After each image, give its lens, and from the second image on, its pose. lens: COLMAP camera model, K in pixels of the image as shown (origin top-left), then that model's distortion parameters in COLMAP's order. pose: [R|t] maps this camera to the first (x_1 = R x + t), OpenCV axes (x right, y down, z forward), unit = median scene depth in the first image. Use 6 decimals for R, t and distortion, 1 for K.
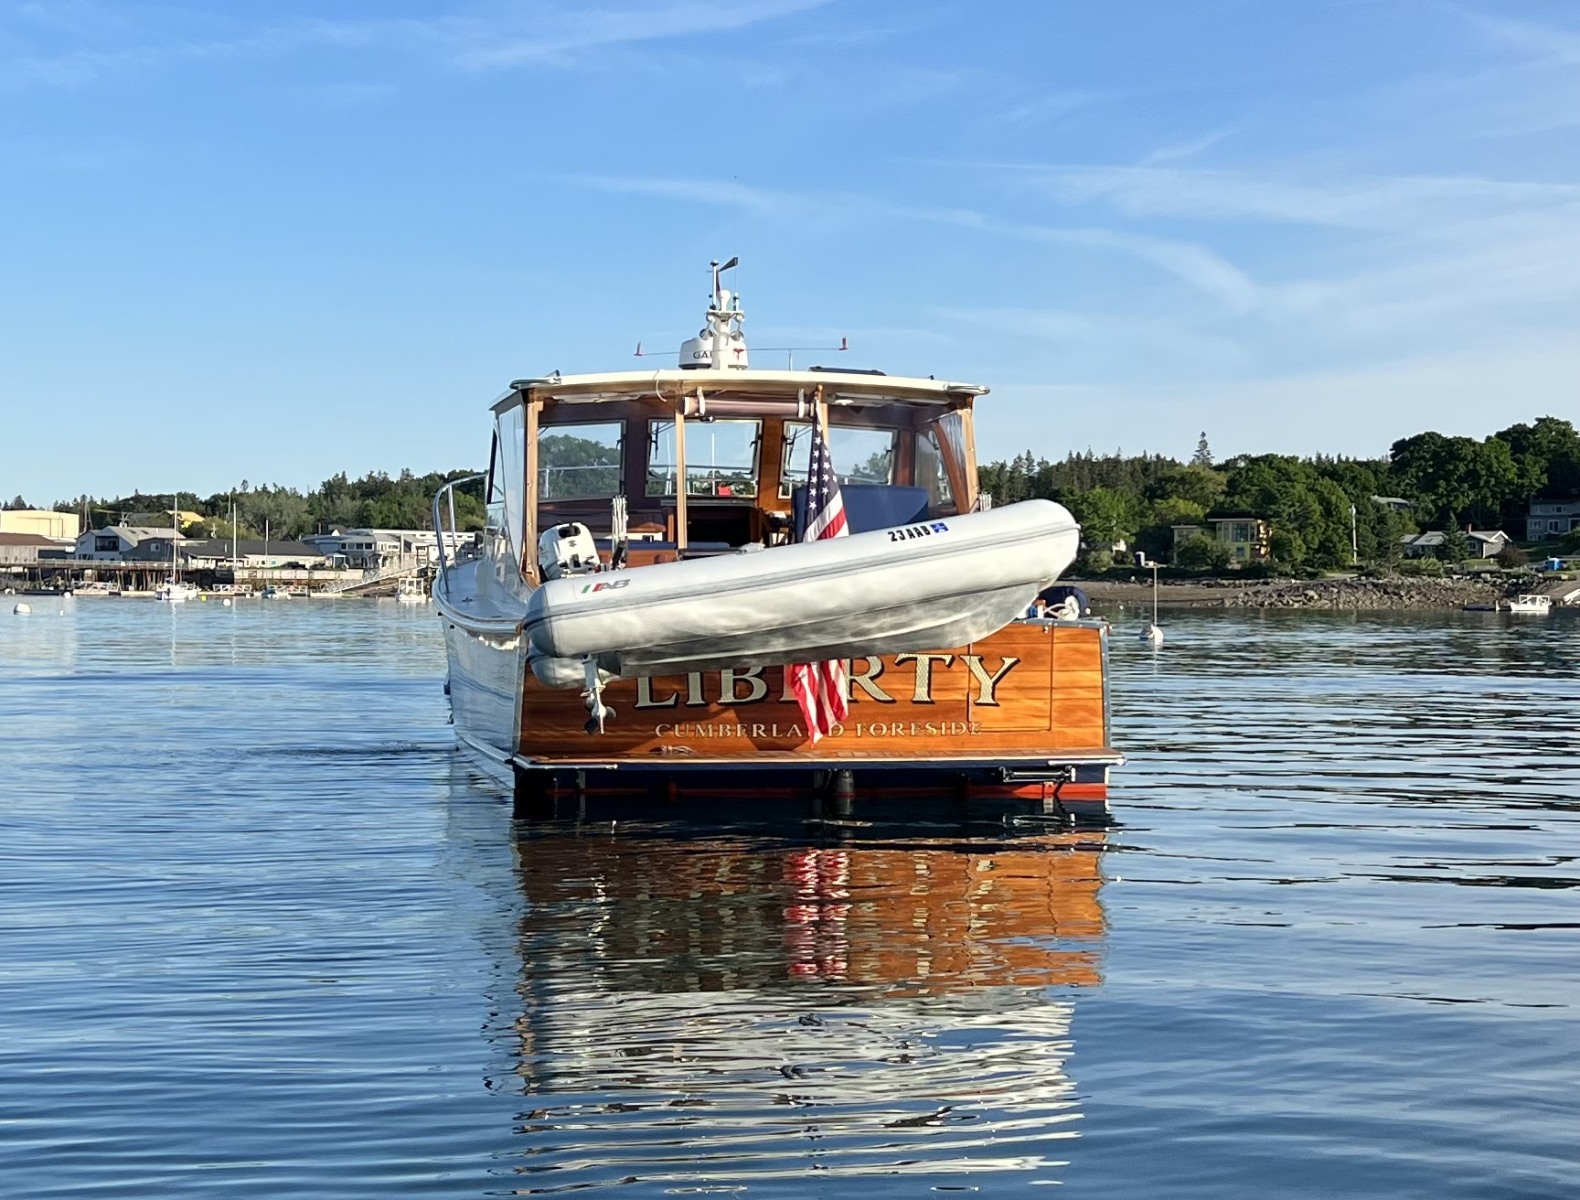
lens RADIAL K [[2764.5, 0, 787.8], [0, 2764.5, 601.3], [0, 0, 1]] dist [0.270412, 0.000000]
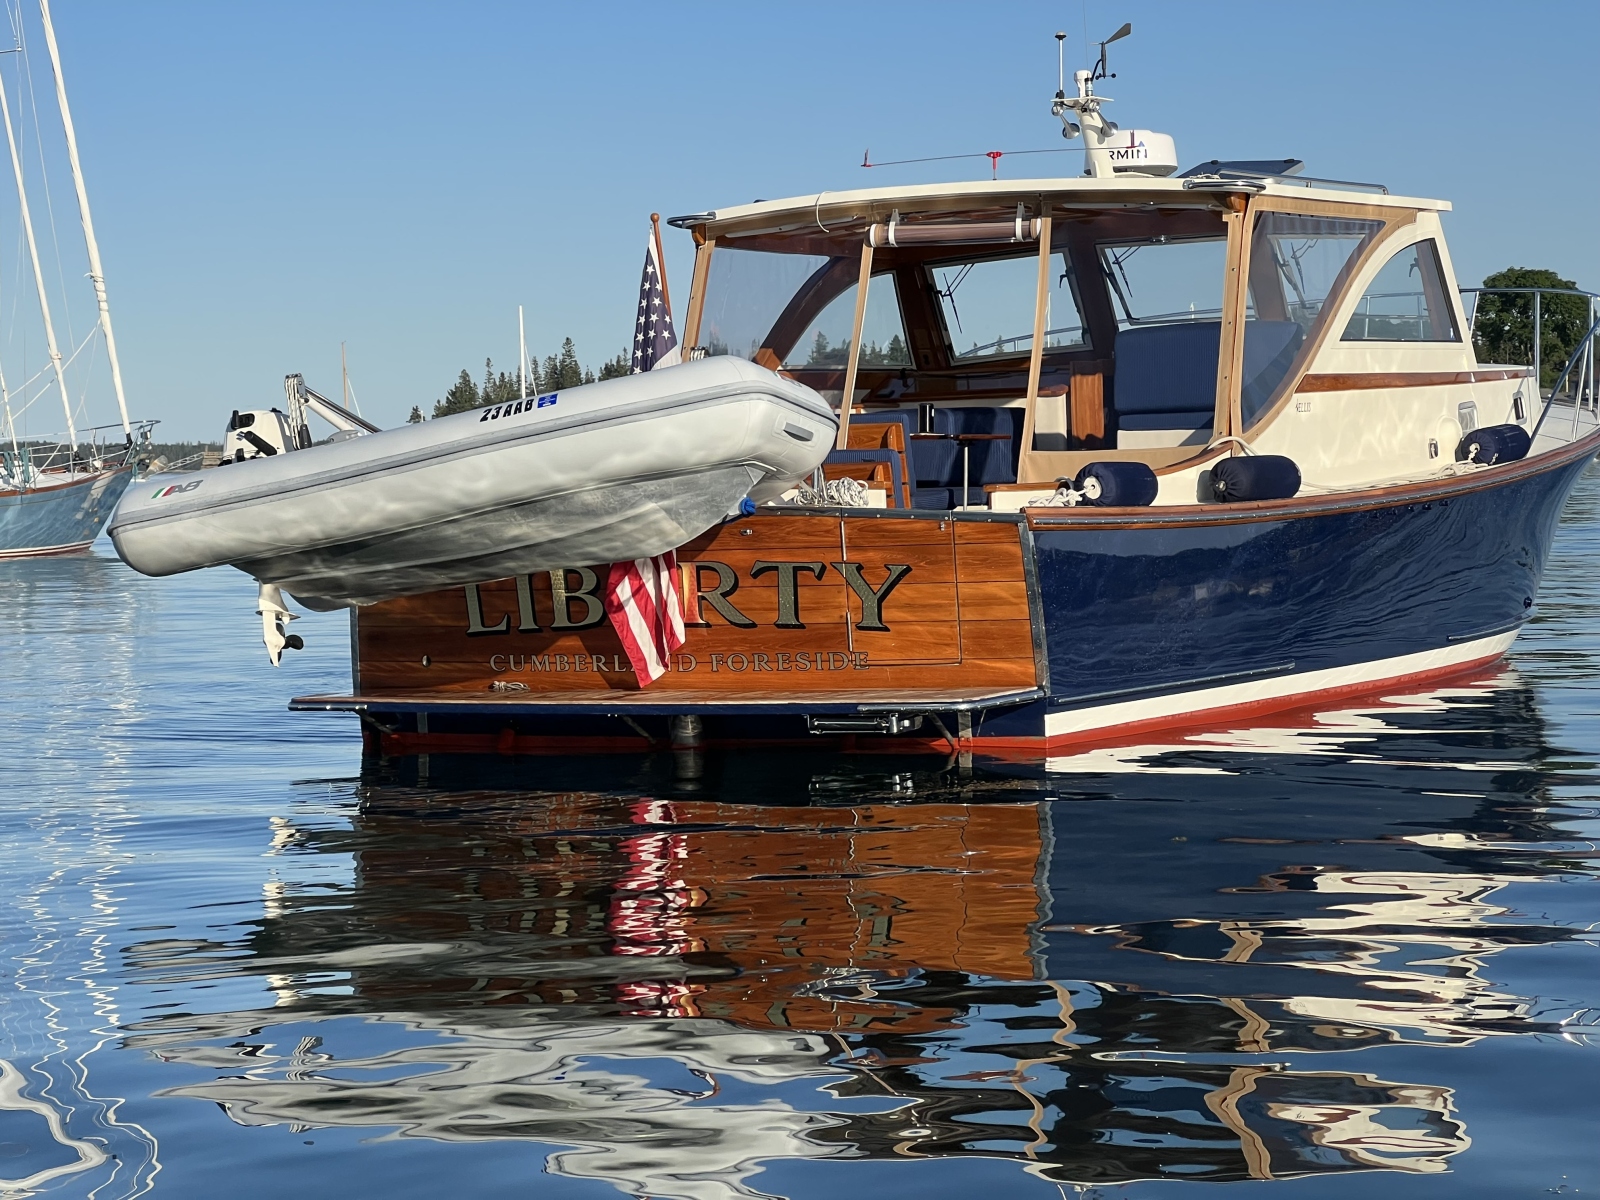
lens RADIAL K [[3586.4, 0, 801.0], [0, 3586.4, 600.1], [0, 0, 1]] dist [-0.035024, 0.000000]
pose [[0.828088, -0.007041, -0.560554, 0.598375], [0.027176, 0.999250, 0.027596, 0.002803], [0.559939, -0.038085, 0.827658, 0.199011]]
